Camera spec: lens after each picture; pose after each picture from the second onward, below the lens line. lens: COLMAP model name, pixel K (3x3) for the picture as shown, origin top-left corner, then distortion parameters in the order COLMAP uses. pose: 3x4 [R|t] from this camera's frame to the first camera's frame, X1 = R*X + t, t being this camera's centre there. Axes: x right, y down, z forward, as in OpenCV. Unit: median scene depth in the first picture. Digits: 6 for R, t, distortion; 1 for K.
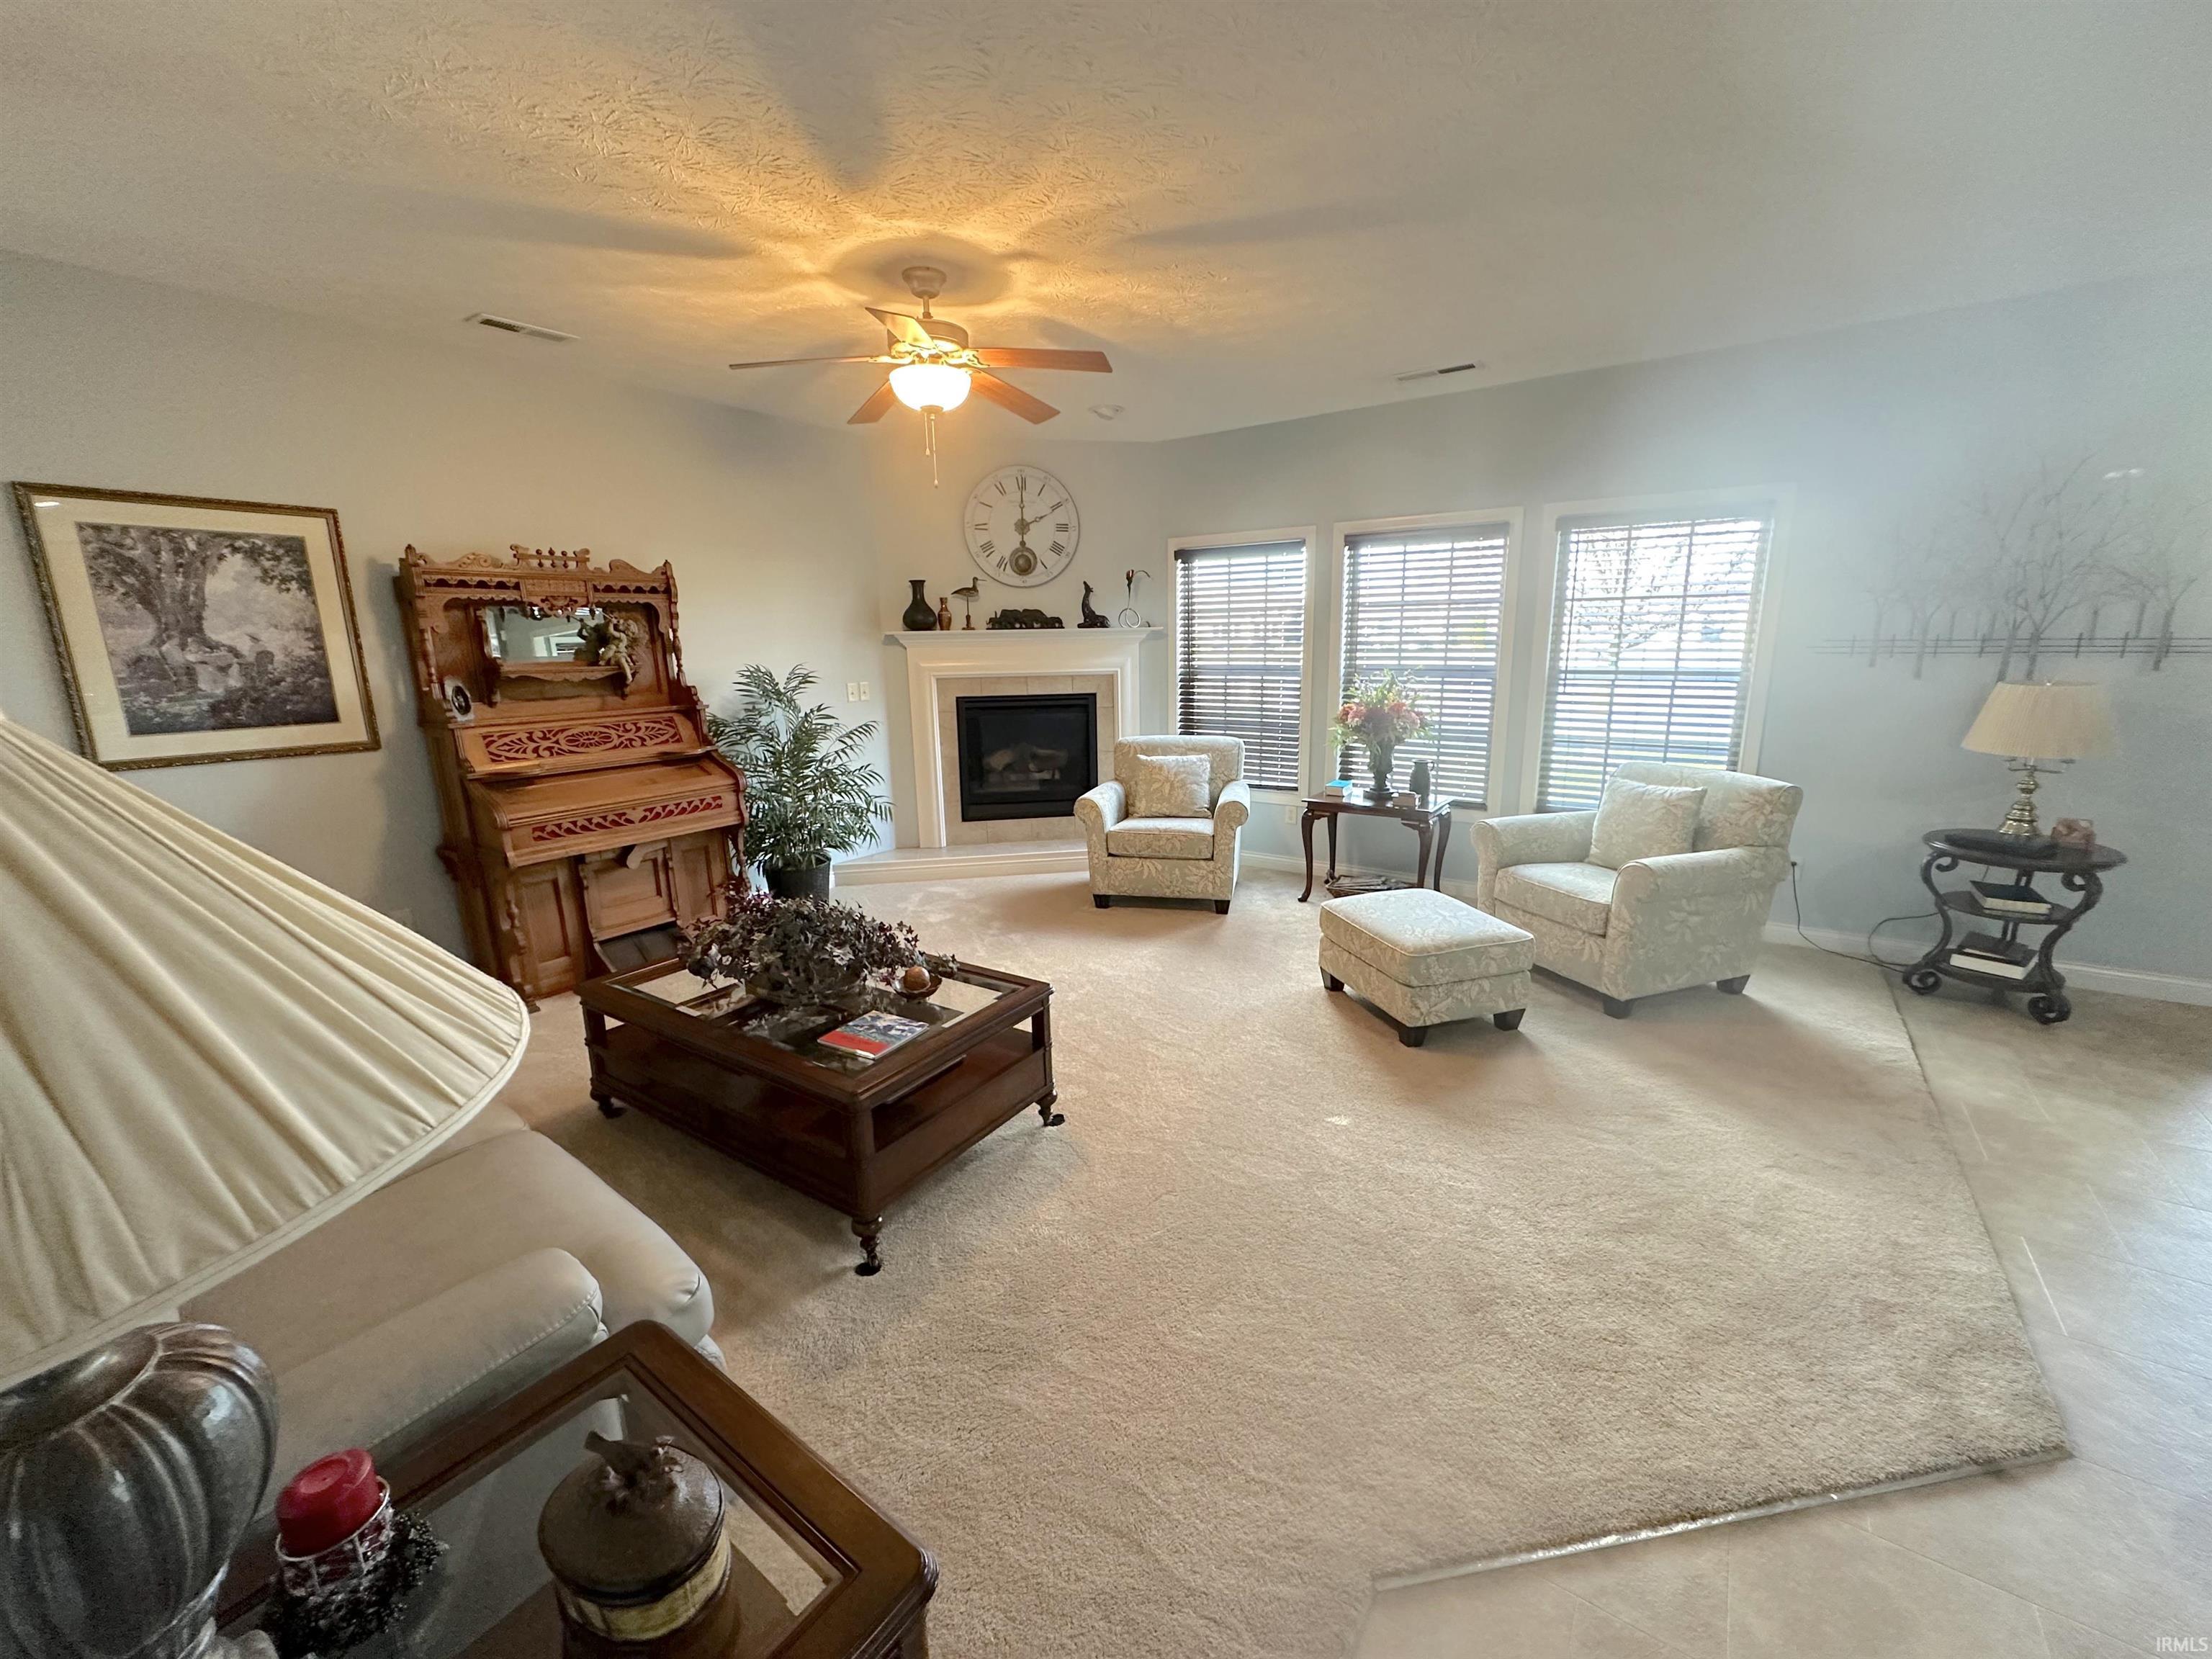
lens RADIAL K [[872.9, 0, 1104.0], [0, 872.9, 829.1], [0, 0, 1]] dist [-0.000340, 0.000012]
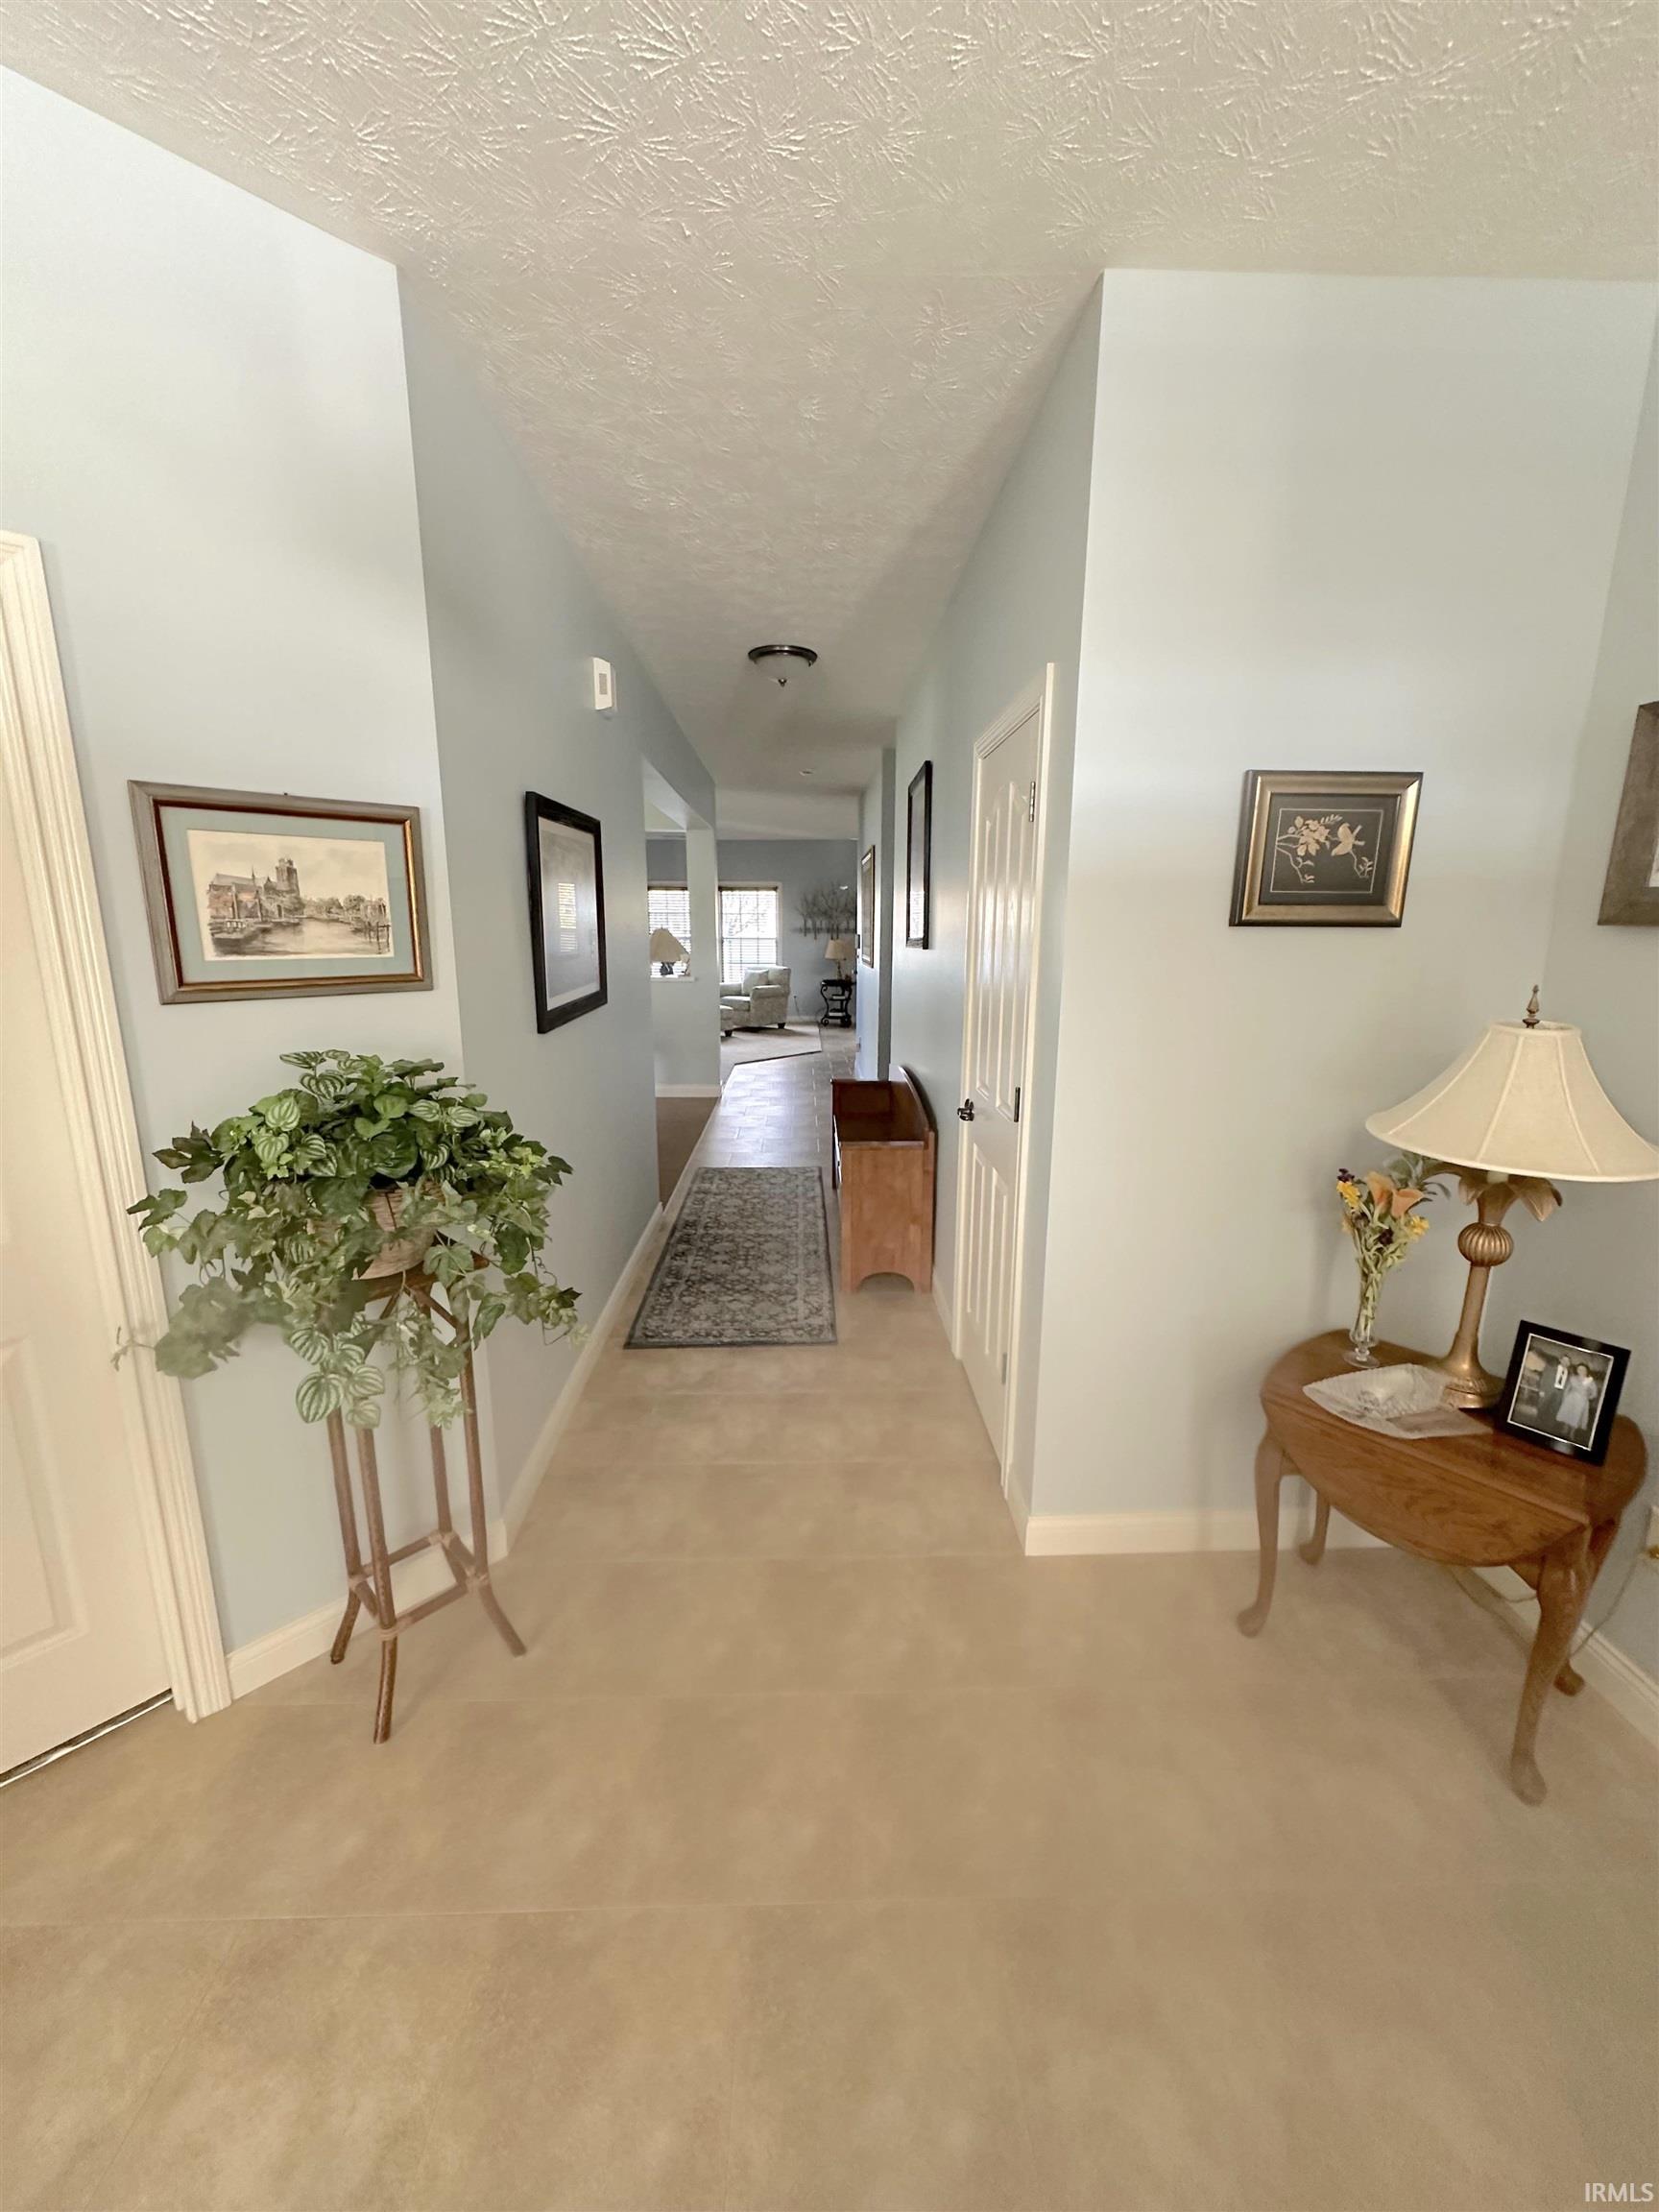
lens RADIAL K [[872.9, 0, 831.4], [0, 872.9, 1108.9], [0, 0, 1]] dist [-0.000340, 0.000012]
pose [[0.792827, -0.104184, 0.600476, -0.516696], [0.108766, 0.993650, 0.028793, 0.175694], [-0.599663, 0.042484, 0.799124, -0.778993]]
